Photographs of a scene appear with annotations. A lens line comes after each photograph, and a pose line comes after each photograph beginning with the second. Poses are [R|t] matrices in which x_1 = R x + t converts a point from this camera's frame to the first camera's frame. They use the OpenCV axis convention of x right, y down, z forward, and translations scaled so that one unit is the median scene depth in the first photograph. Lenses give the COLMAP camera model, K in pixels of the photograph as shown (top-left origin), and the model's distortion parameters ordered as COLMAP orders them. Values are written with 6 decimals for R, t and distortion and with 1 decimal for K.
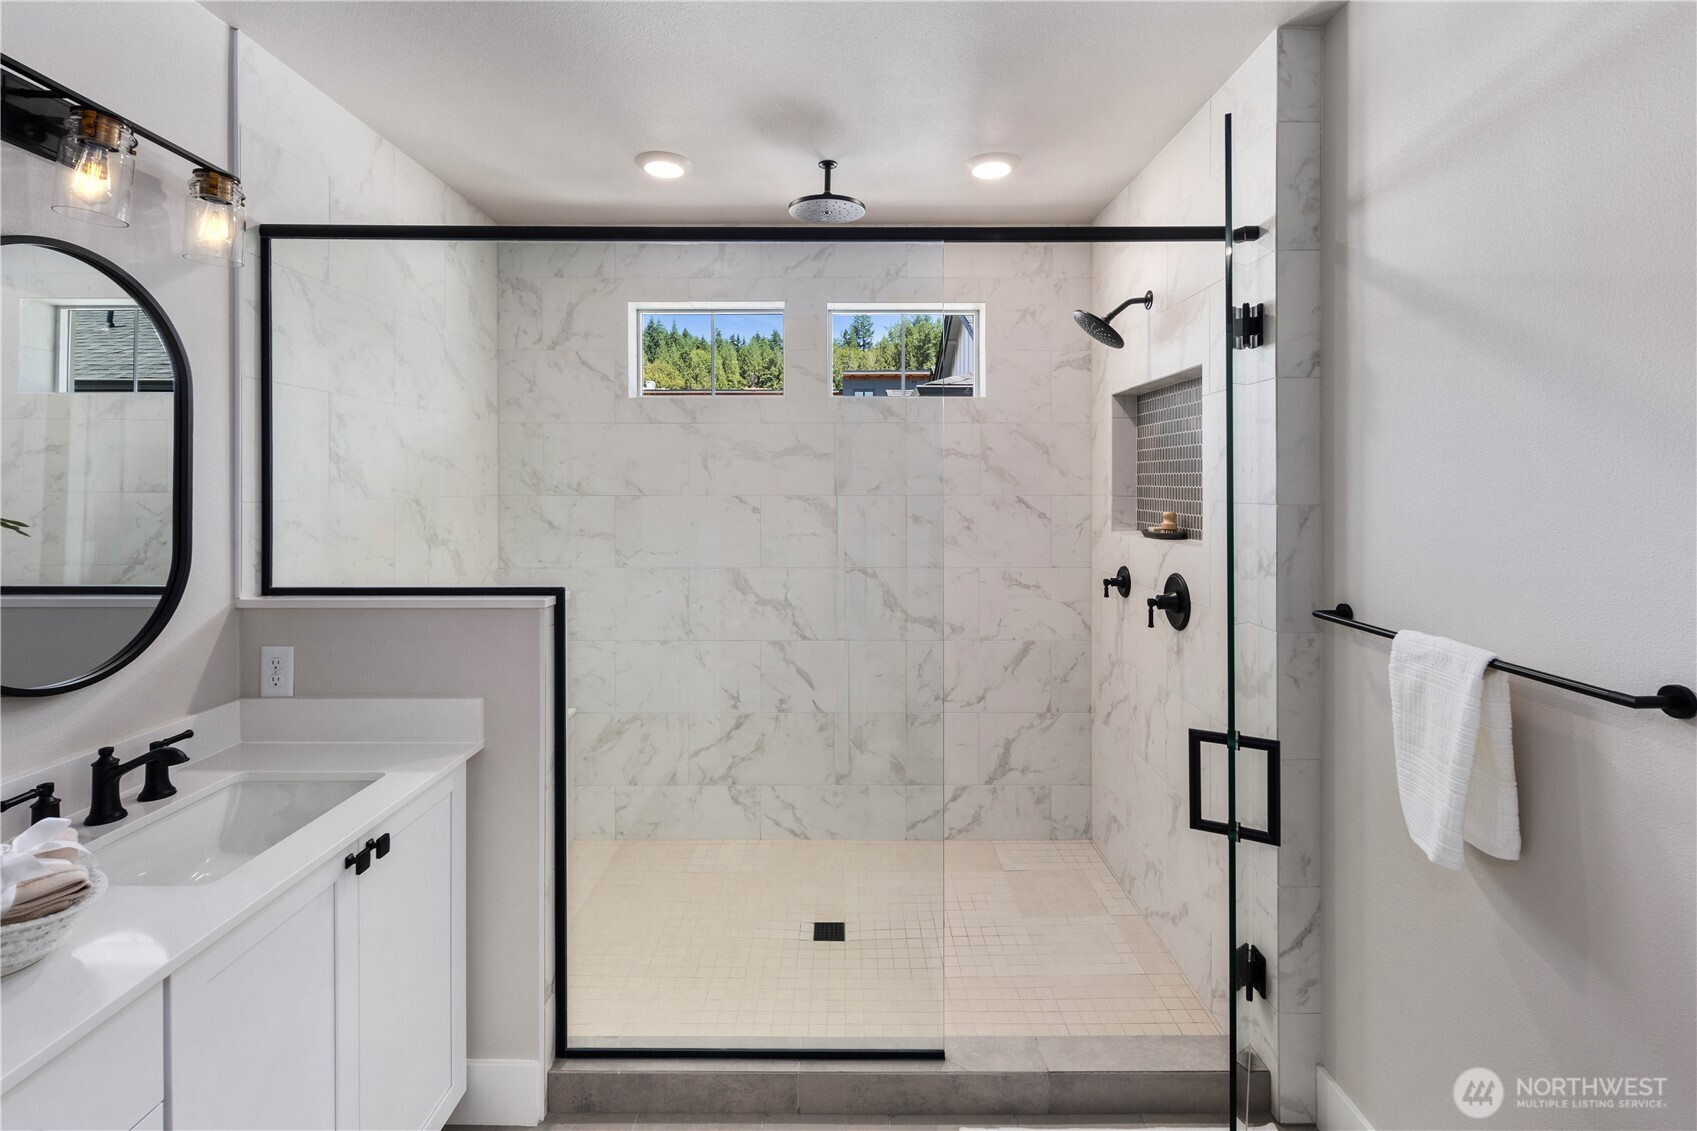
lens RADIAL K [[745.3, 0, 843.2], [0, 745.3, 487.2], [0, 0, 1]] dist [-0.000128, -0.000206]
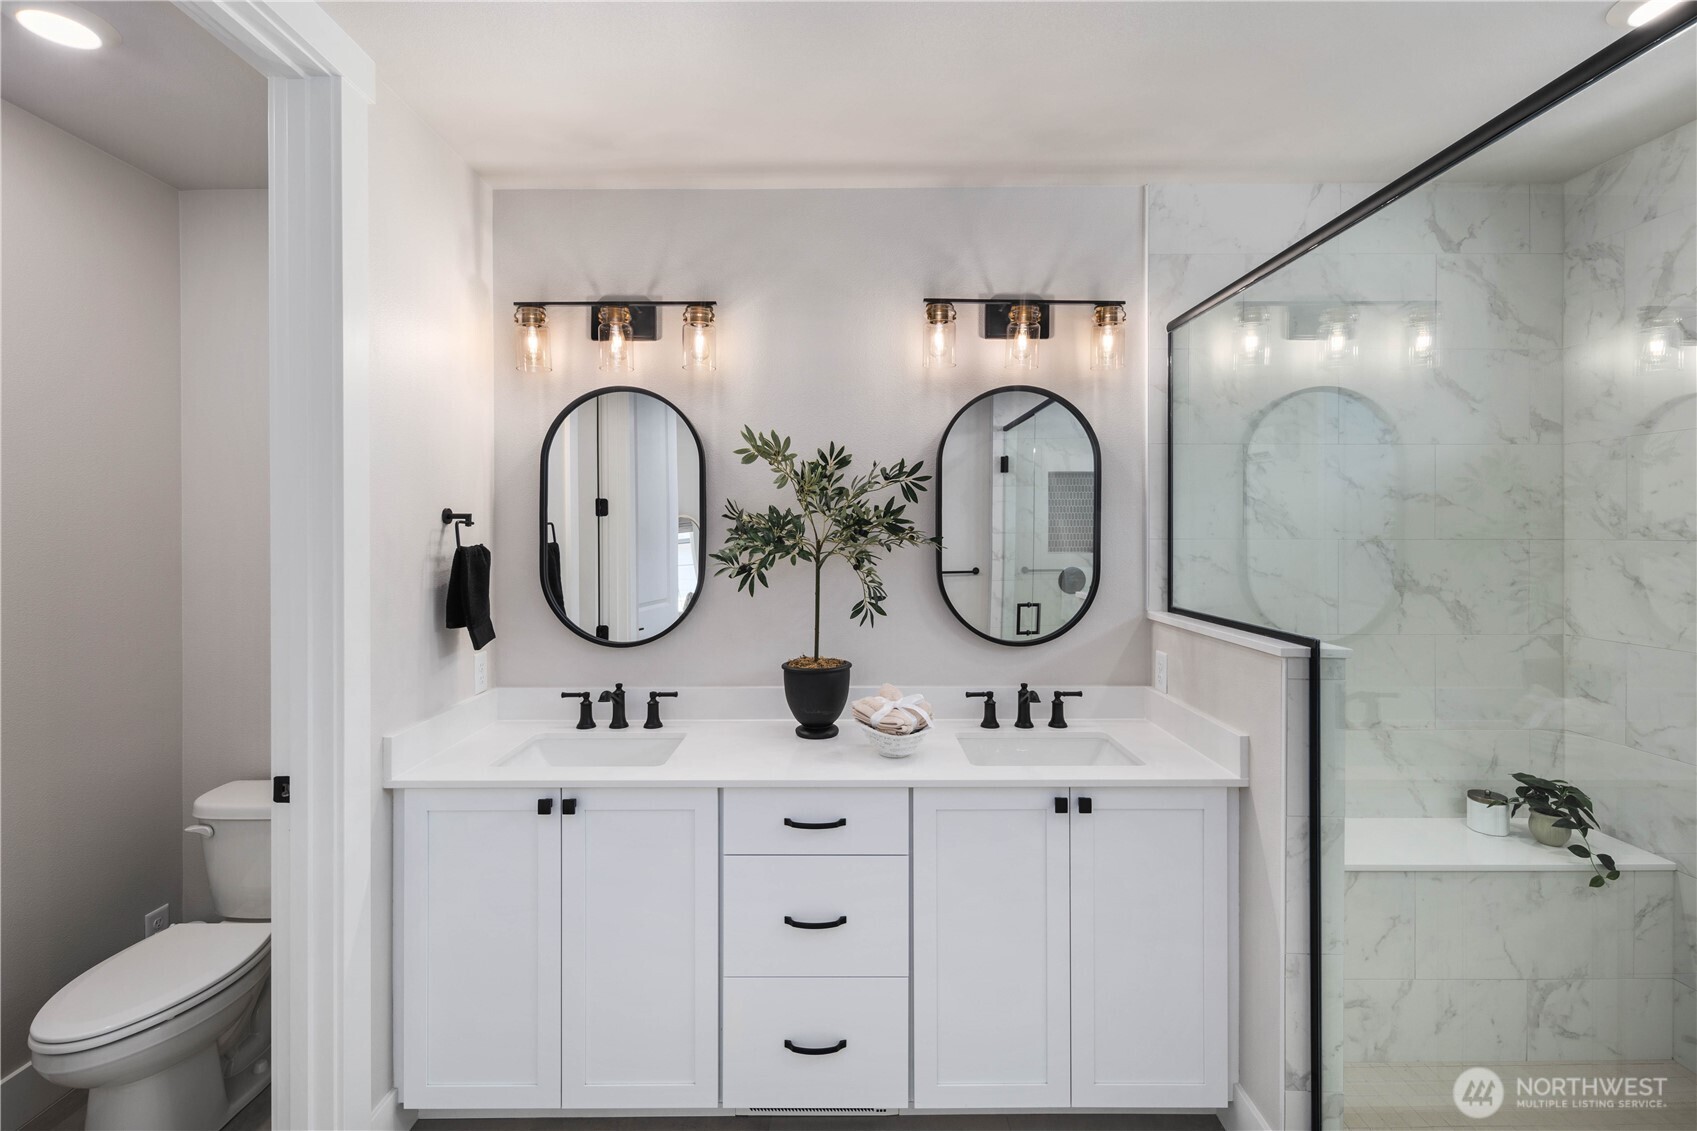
lens RADIAL K [[741.1, 0, 840.3], [0, 741.1, 533.1], [0, 0, 1]] dist [0.001726, -0.000683]
pose [[0.001631, 0.001873, -0.999997, 0.299582], [-0.002114, 0.999996, 0.001869, 0.004933], [0.999996, 0.002111, 0.001635, 0.260680]]
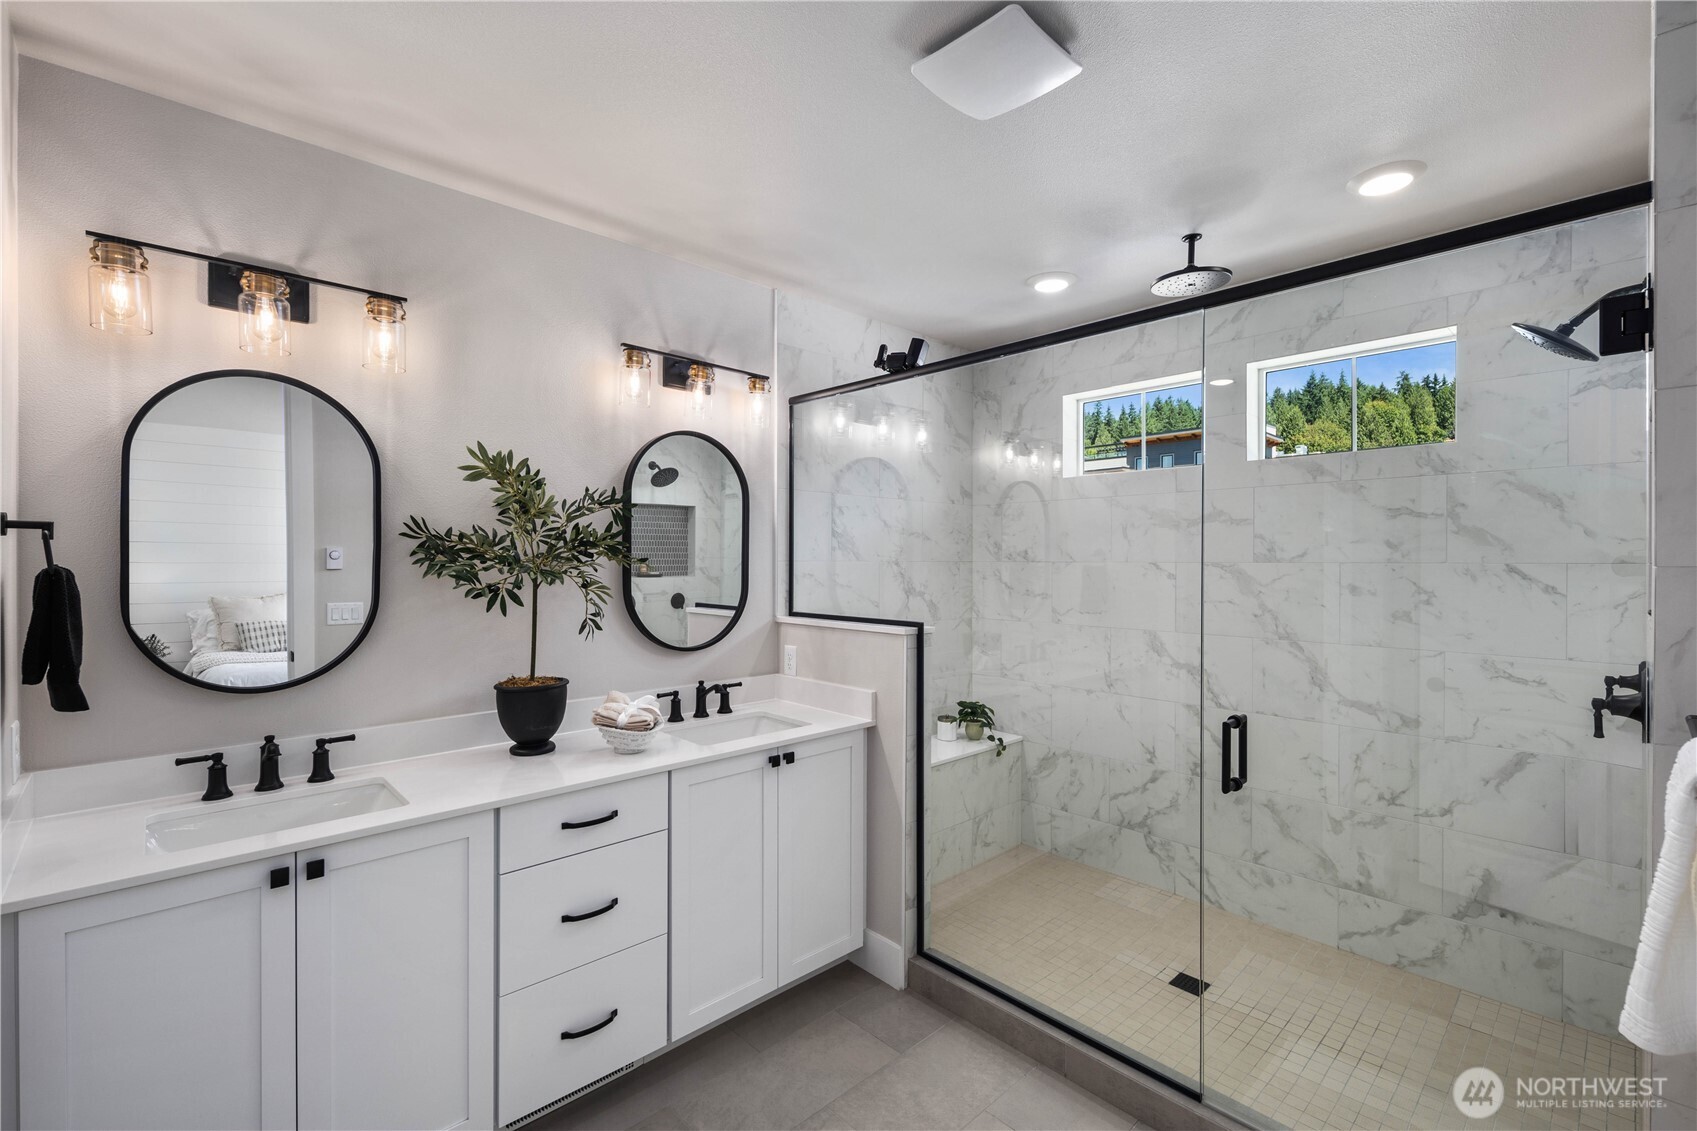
lens RADIAL K [[732.3, 0, 848.5], [0, 732.3, 565.5], [0, 0, 1]] dist [-0.000880, 0.000018]
pose [[0.685098, 0.006634, -0.728421, 0.320053], [-0.004493, 0.999978, 0.004882, 0.012778], [0.728437, -0.000072, 0.685113, -0.028326]]
